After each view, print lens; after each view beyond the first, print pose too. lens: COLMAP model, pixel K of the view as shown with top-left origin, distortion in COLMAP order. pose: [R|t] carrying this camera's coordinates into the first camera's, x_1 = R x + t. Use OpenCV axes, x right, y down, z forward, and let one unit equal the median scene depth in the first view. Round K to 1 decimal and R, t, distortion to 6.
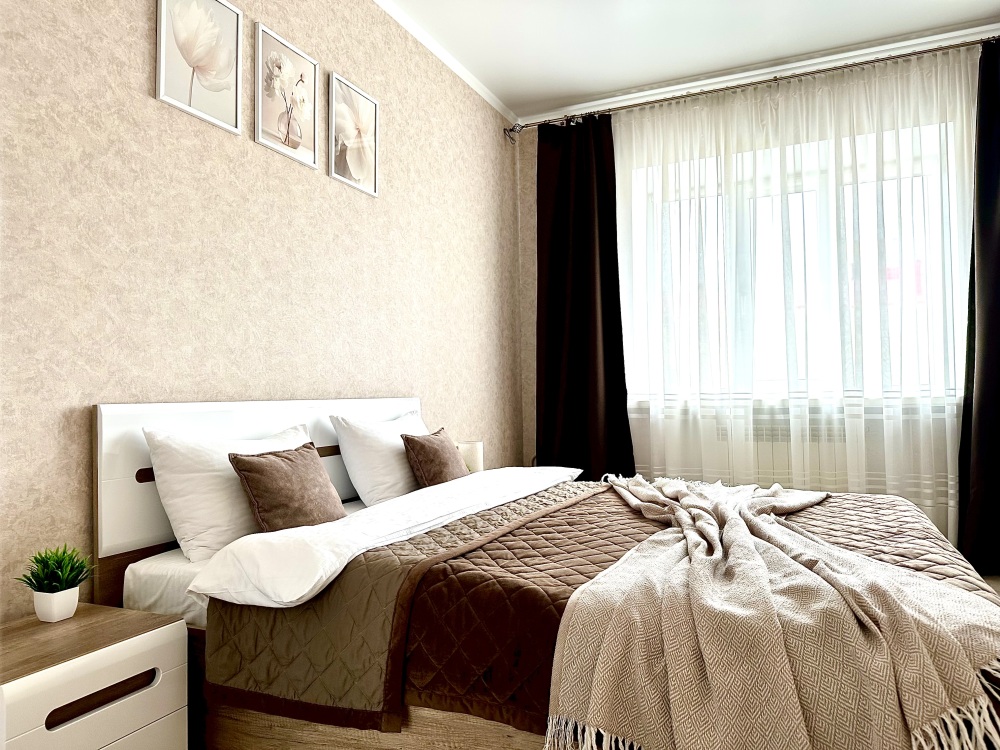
lens RADIAL K [[691.1, 0, 484.6], [0, 691.1, 376.8], [0, 0, 1]] dist [0.005402, -0.061339]
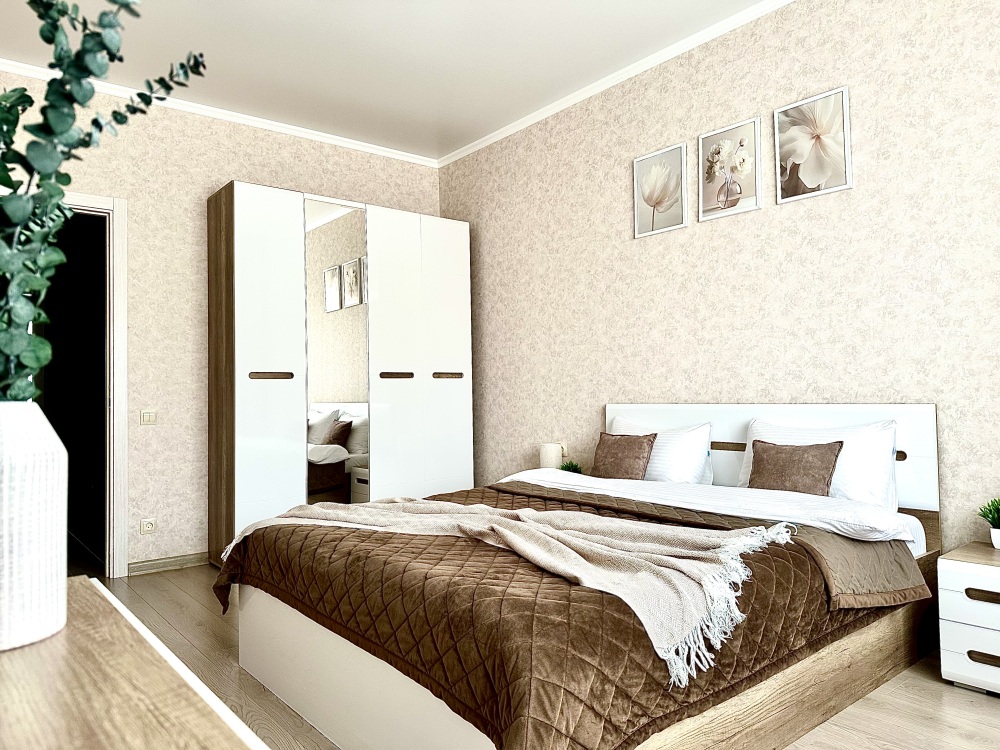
lens RADIAL K [[701.8, 0, 514.3], [0, 701.8, 372.0], [0, 0, 1]] dist [0.166185, -0.139743]
pose [[-0.423733, -0.024484, -0.905456, 0.638761], [0.032804, 0.998564, -0.042354, 0.010302], [0.905193, -0.047649, -0.422321, 0.692476]]
